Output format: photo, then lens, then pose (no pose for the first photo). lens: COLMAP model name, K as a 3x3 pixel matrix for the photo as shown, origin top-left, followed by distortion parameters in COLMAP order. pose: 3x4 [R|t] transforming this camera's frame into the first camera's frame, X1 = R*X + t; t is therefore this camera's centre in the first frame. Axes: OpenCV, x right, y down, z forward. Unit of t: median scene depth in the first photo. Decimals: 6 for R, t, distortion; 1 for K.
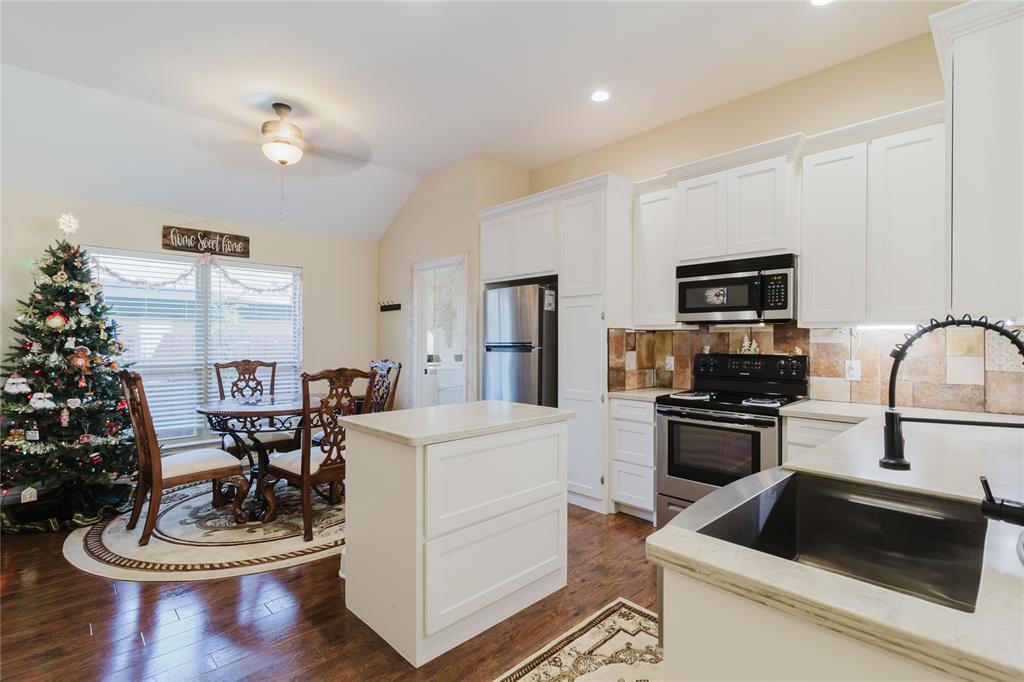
lens RADIAL K [[474.0, 0, 518.5], [0, 474.0, 341.1], [0, 0, 1]] dist [0.001508, 0.000109]
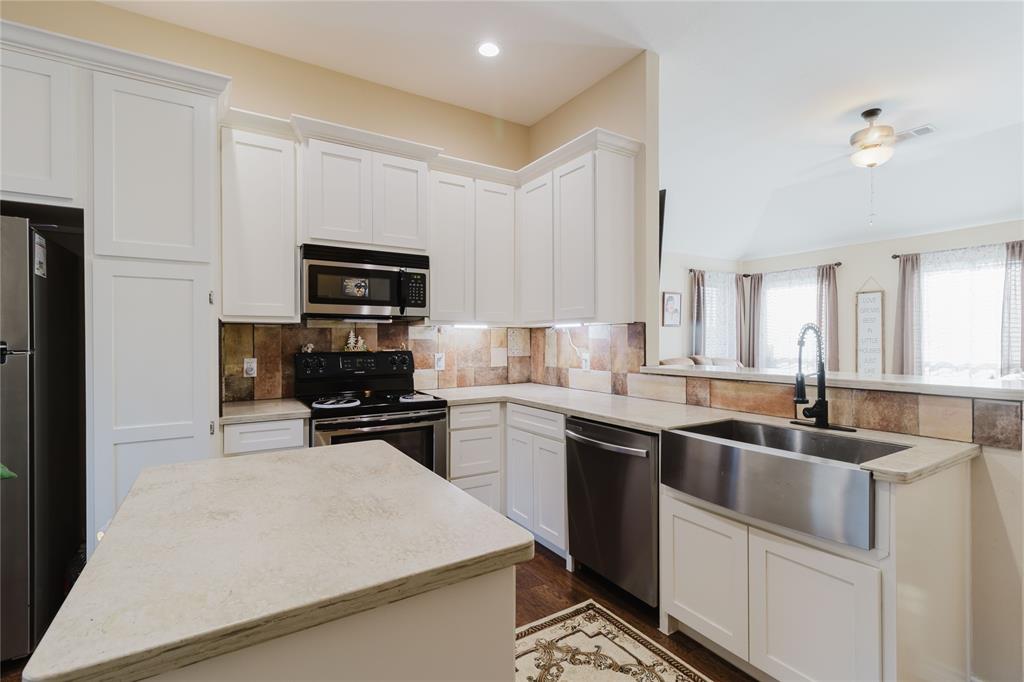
lens RADIAL K [[474.0, 0, 518.5], [0, 474.0, 341.1], [0, 0, 1]] dist [0.001508, 0.000109]
pose [[0.214295, -0.009579, 0.976722, -0.395698], [0.002642, 0.999954, 0.009227, -0.000788], [-0.976765, 0.000603, 0.214311, 0.518145]]
